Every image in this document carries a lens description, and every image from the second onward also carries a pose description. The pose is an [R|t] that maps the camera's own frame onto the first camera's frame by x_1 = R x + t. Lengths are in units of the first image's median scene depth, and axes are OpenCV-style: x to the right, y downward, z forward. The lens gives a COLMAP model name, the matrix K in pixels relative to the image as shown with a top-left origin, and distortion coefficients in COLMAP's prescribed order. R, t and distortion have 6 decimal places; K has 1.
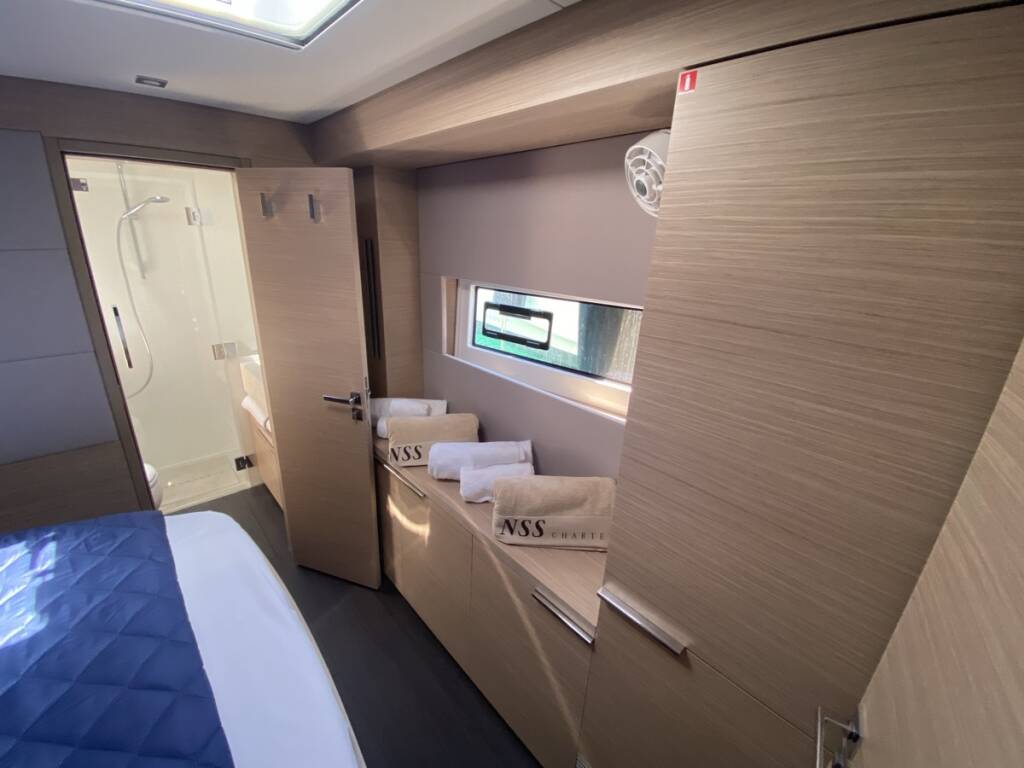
lens RADIAL K [[412.7, 0, 508.4], [0, 412.7, 384.0], [0, 0, 1]] dist [0.029773, -0.025192]
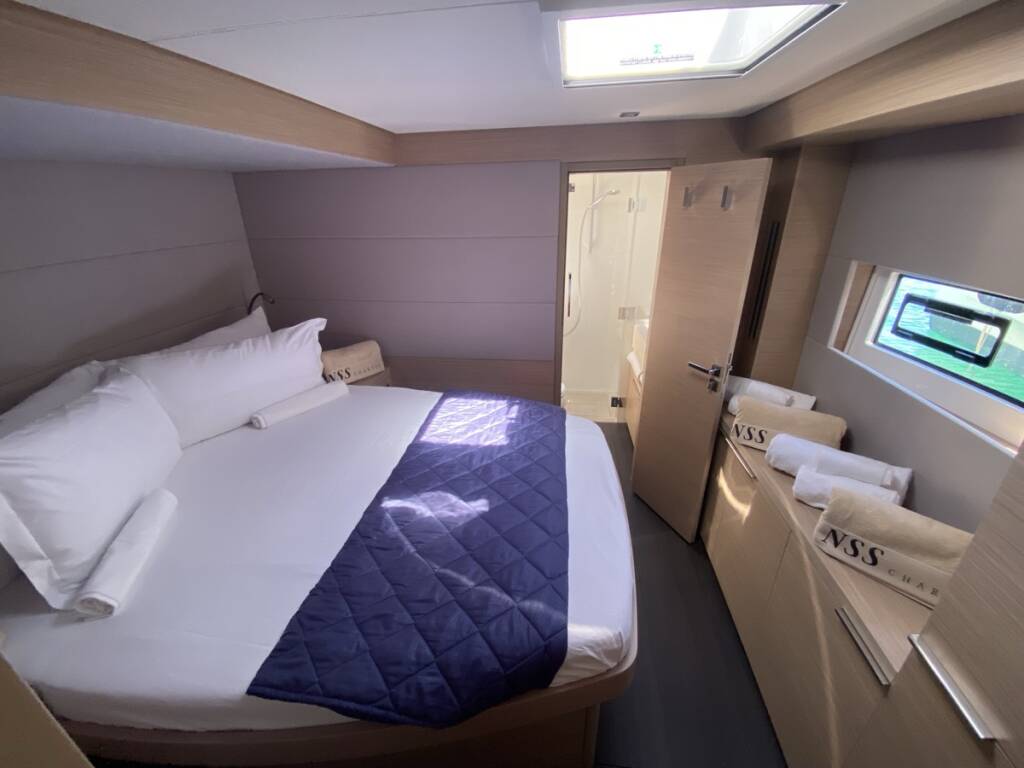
lens RADIAL K [[412.7, 0, 508.4], [0, 412.7, 384.0], [0, 0, 1]] dist [0.029773, -0.025192]
pose [[0.634007, 0.255561, -0.729879, 0.097175], [-0.208944, 0.965324, 0.156501, 0.011336], [0.744565, 0.053281, 0.665420, -0.143191]]
